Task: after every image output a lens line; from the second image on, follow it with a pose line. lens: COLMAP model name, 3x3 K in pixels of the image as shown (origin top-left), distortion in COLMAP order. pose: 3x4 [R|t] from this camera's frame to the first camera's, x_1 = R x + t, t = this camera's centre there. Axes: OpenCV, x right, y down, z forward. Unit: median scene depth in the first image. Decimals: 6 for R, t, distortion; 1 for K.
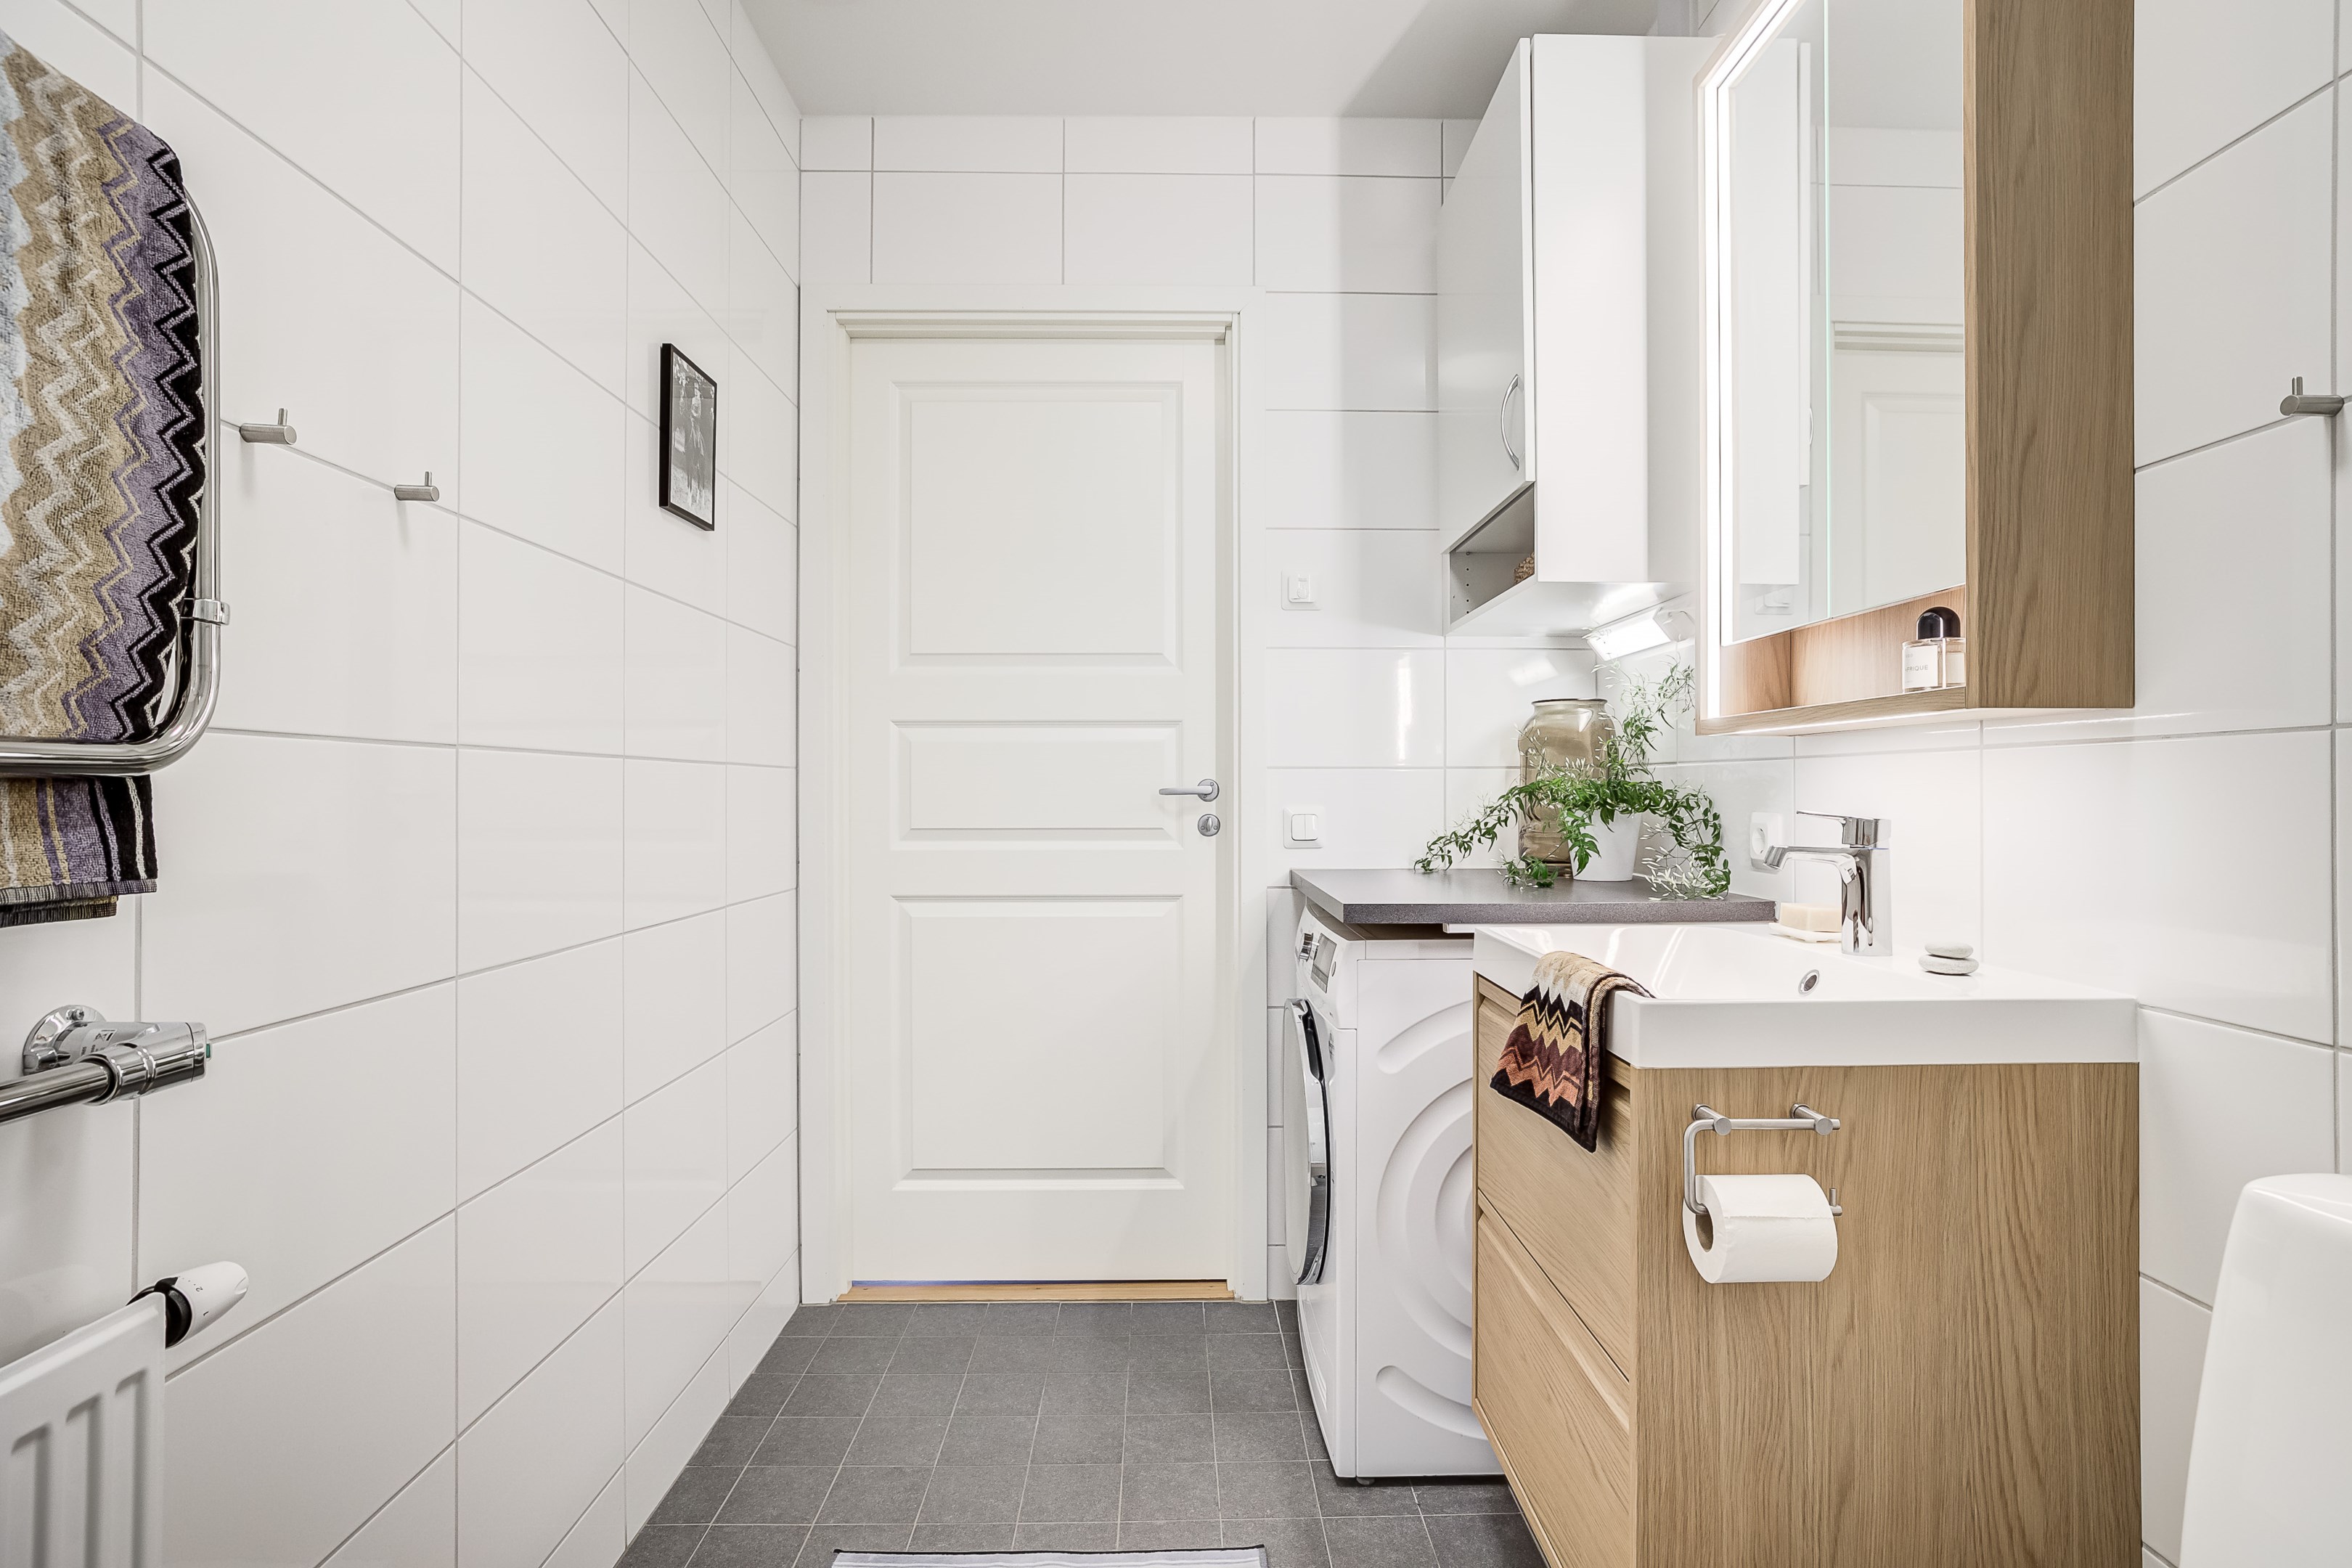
lens RADIAL K [[1281.5, 0, 1178.7], [0, 1281.5, 797.4], [0, 0, 1]] dist [-0.024038, 0.011551]
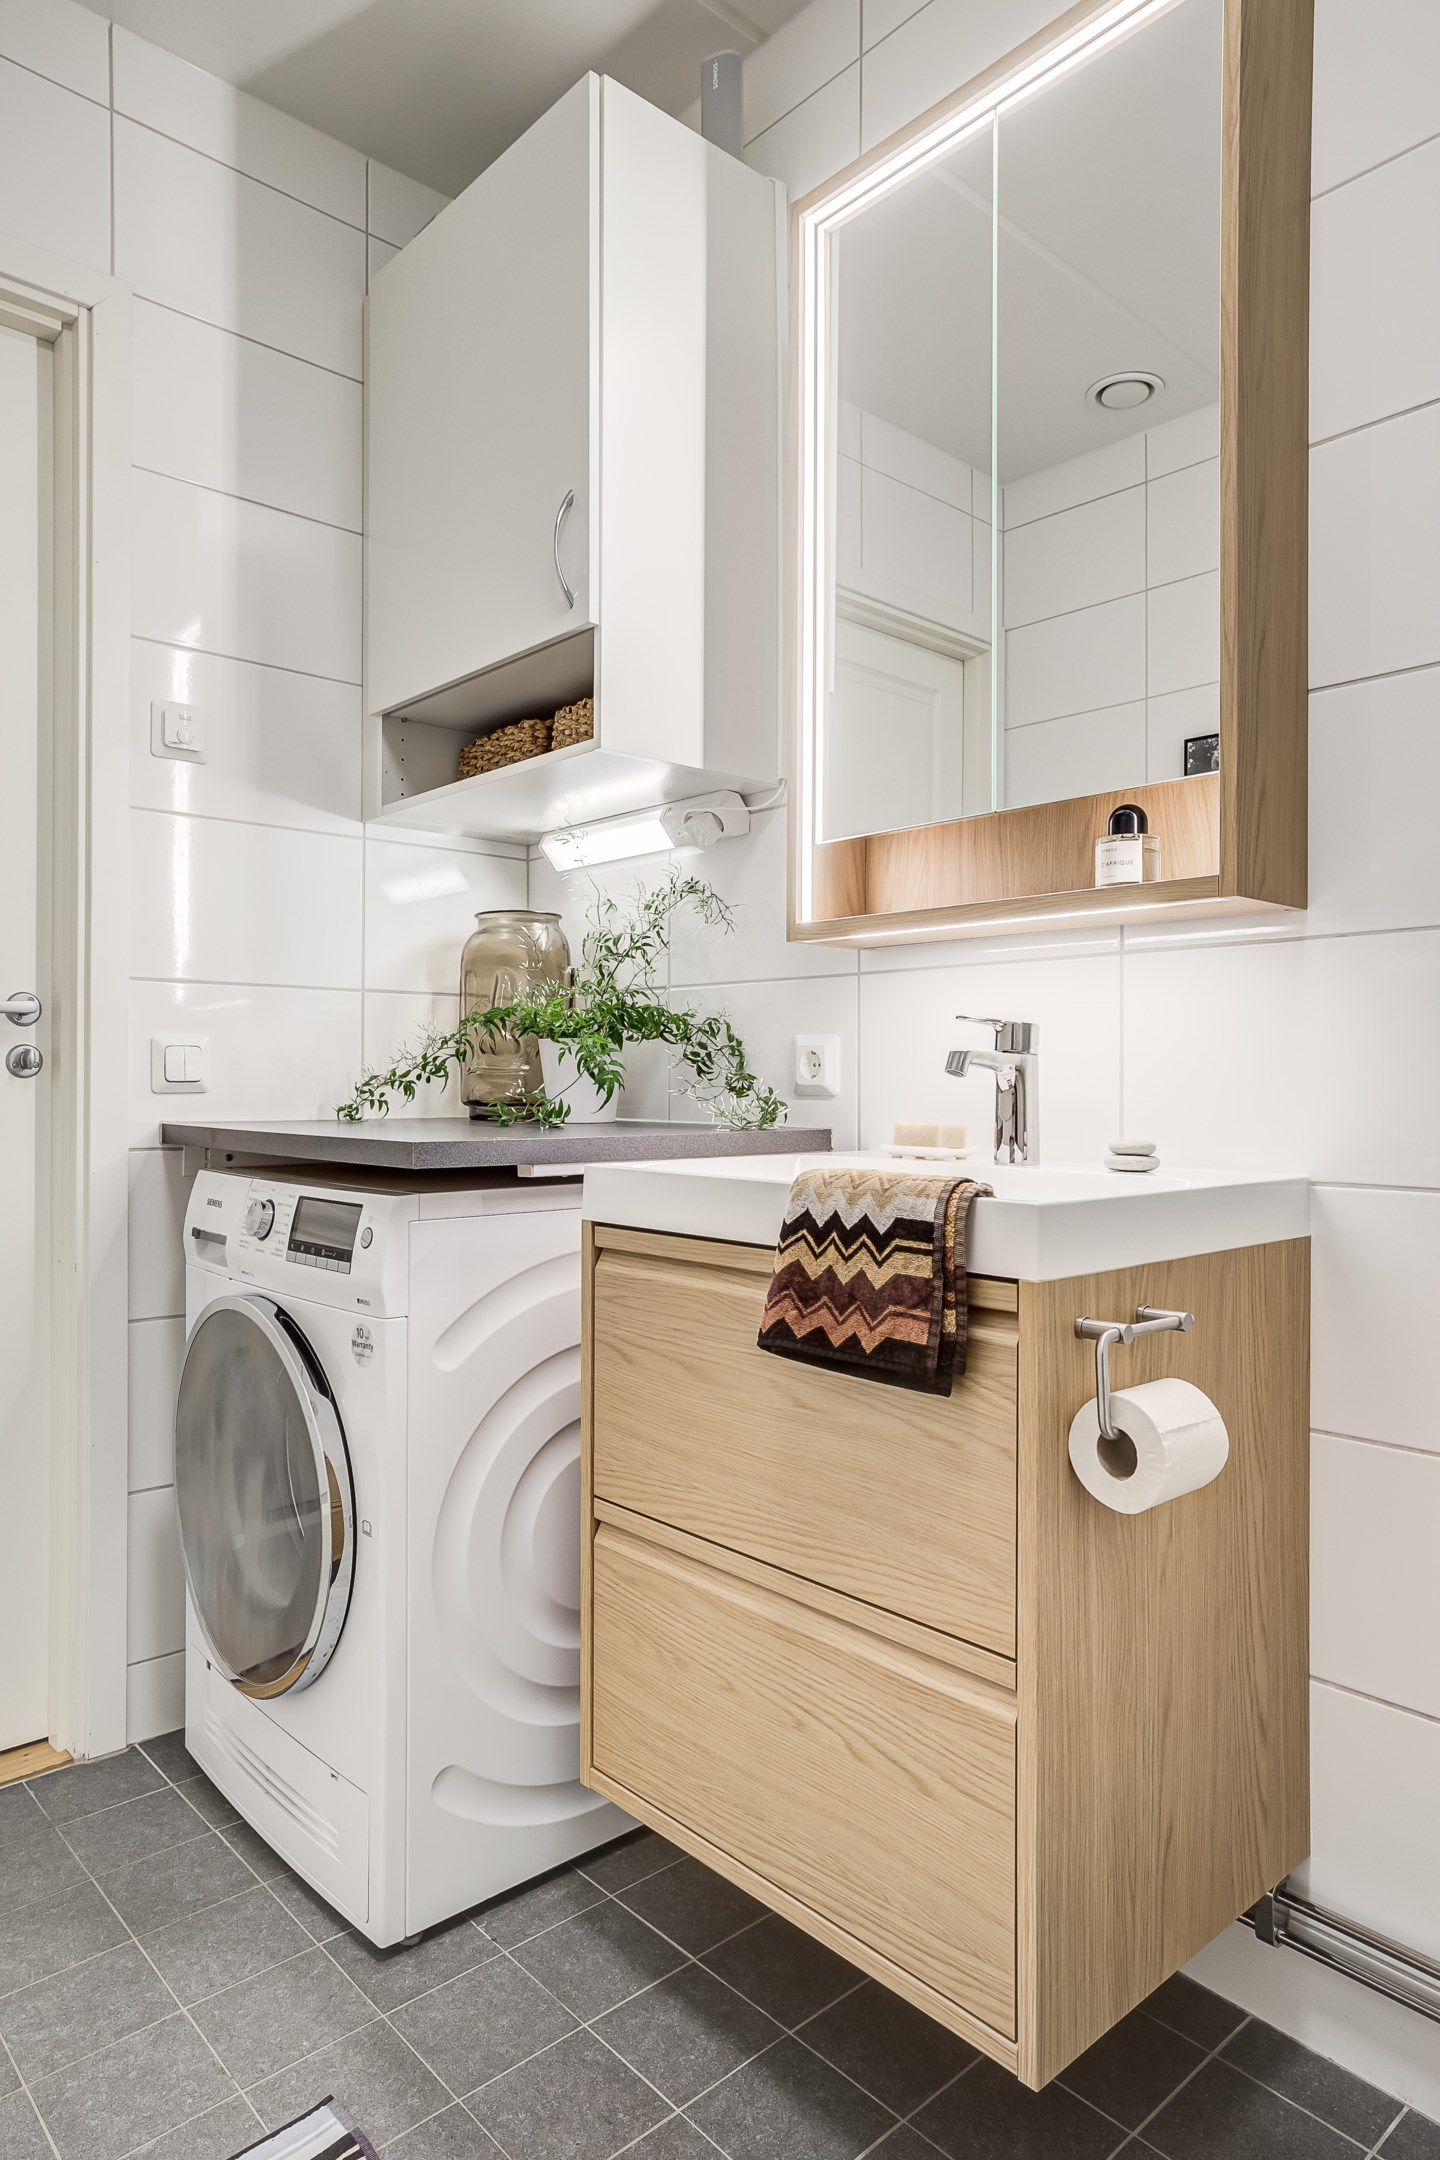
lens RADIAL K [[1382.9, 0, 737.4], [0, 1382.9, 1085.6], [0, 0, 1]] dist [-0.013320, 0.029914]
pose [[0.734419, 0.002901, 0.678690, -0.279819], [0.003461, 0.999962, -0.008019, 0.060611], [-0.678688, 0.008239, 0.734381, 0.315690]]
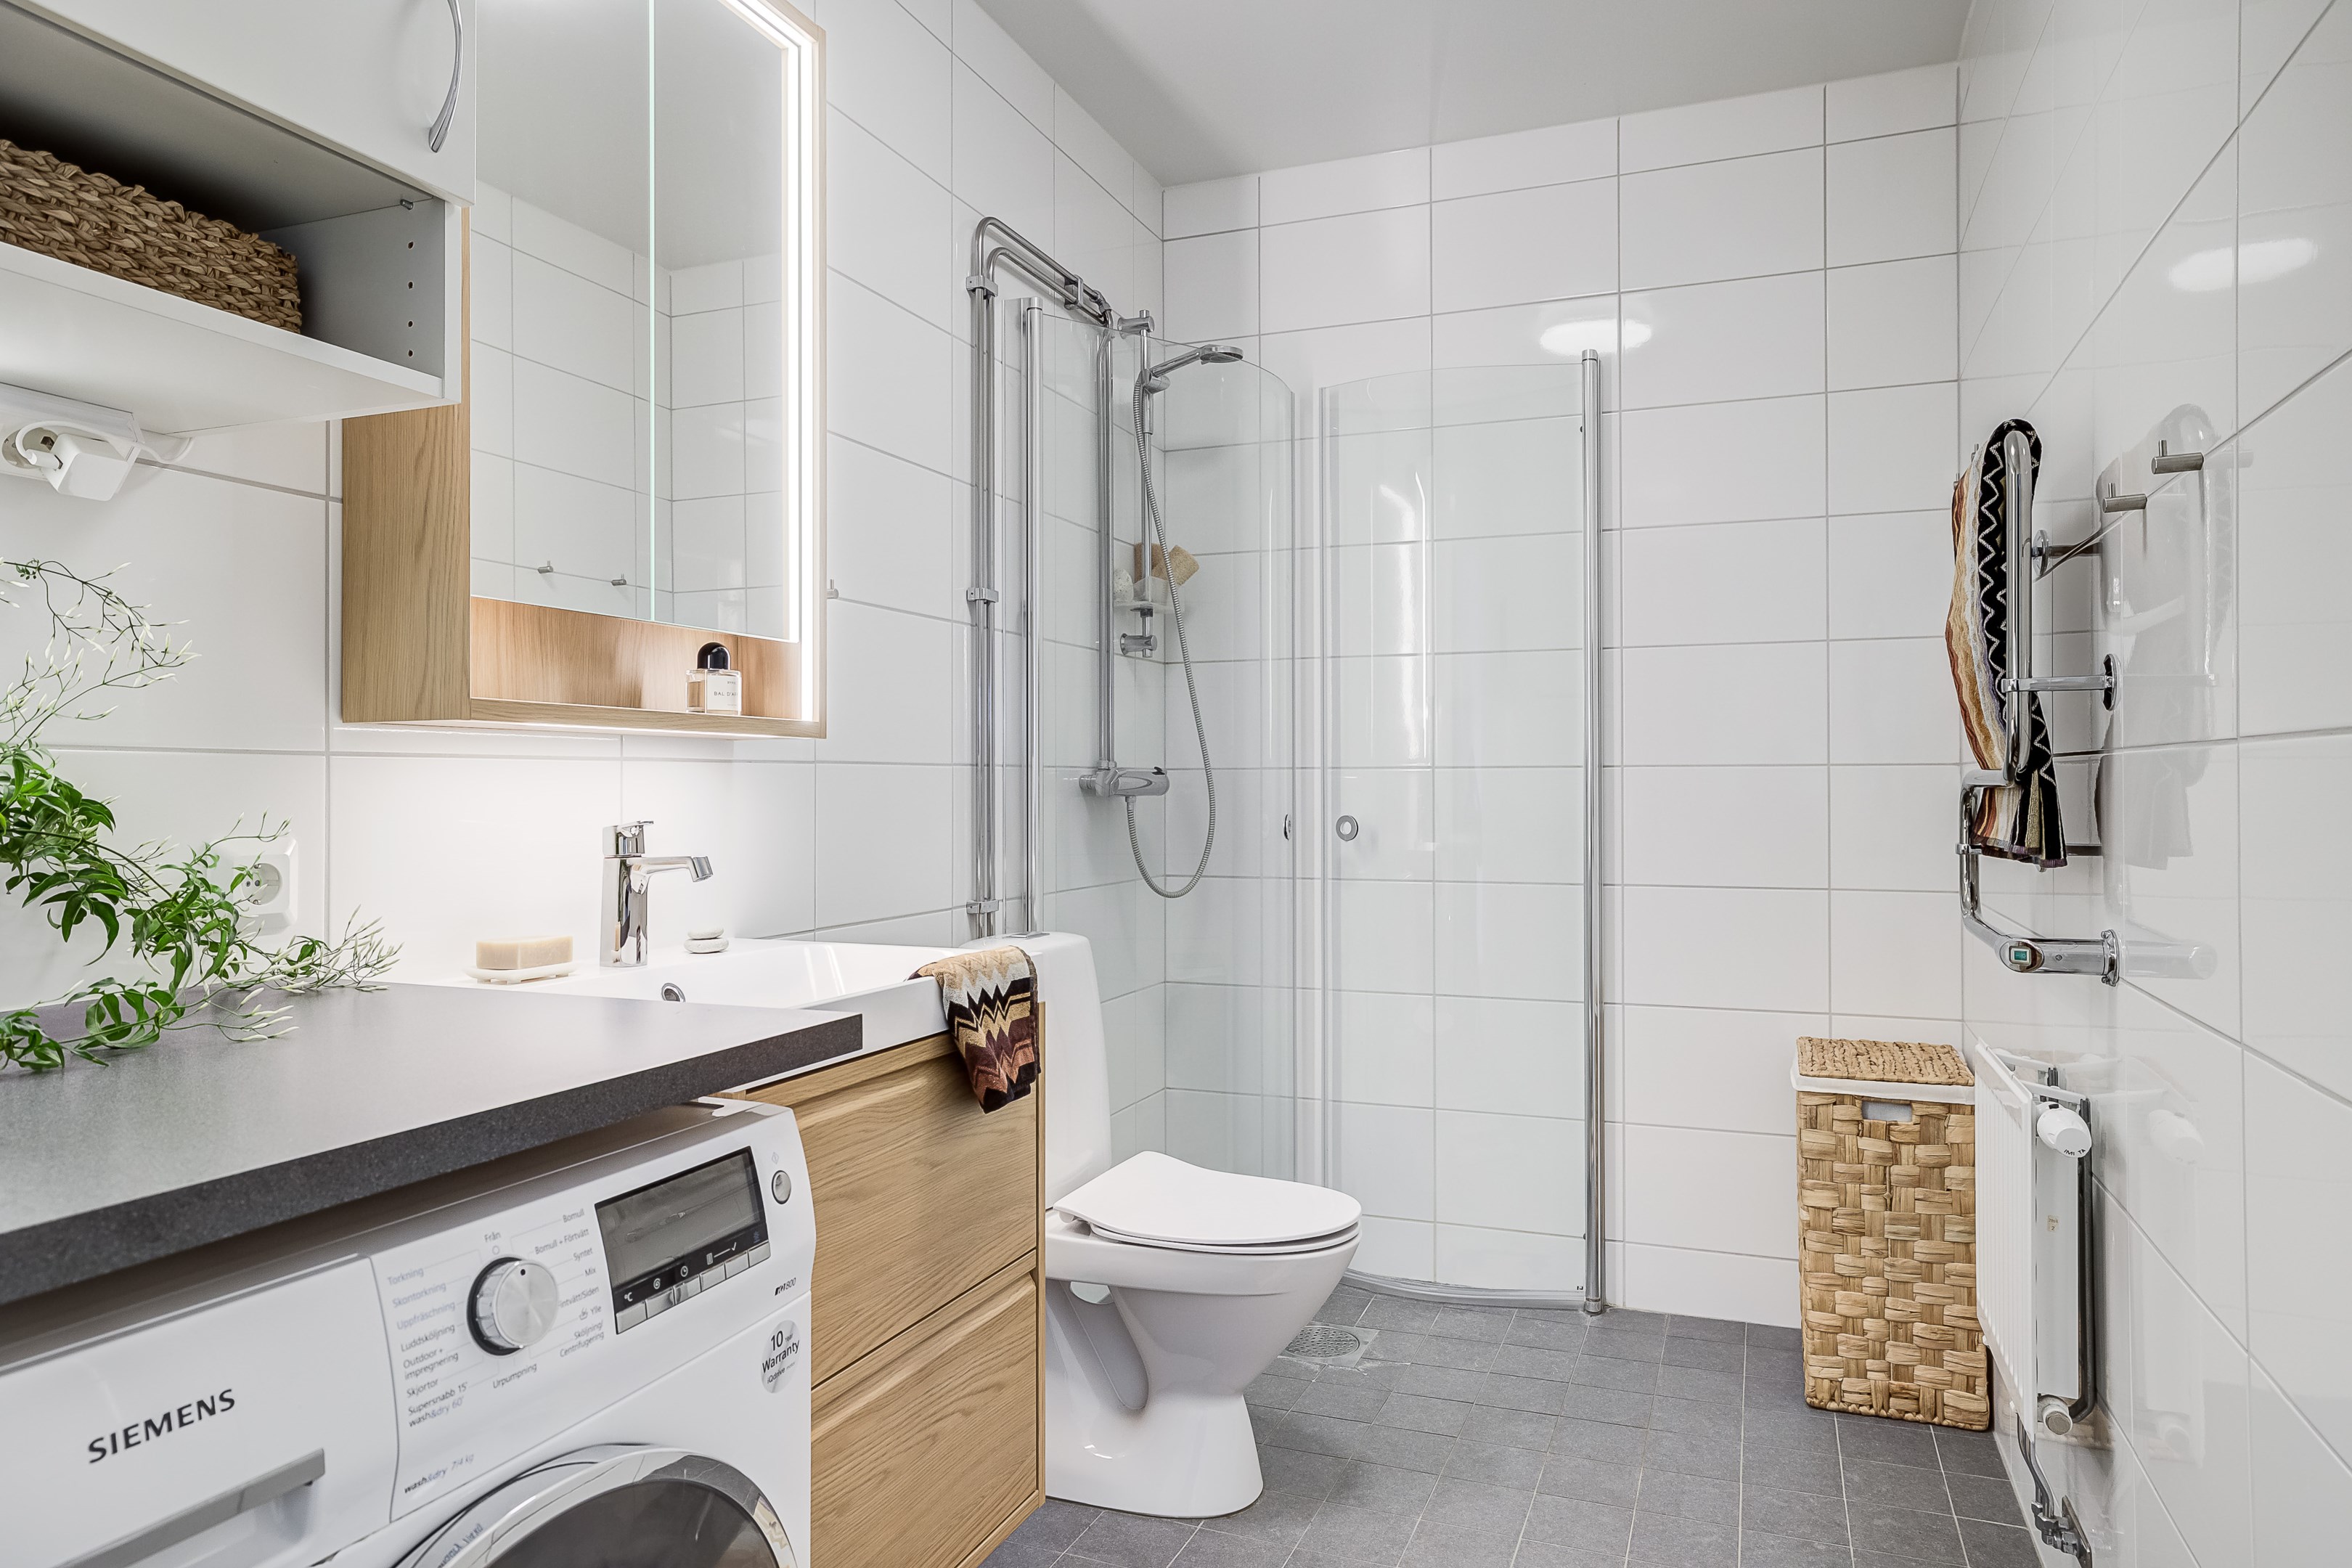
lens RADIAL K [[1505.8, 0, 1181.4], [0, 1505.8, 765.8], [0, 0, 1]] dist [-0.013320, 0.029914]
pose [[-0.939087, 0.004331, 0.343652, -0.226907], [0.004821, 0.999988, 0.000571, -0.025235], [-0.343646, 0.002193, -0.939097, 1.656358]]
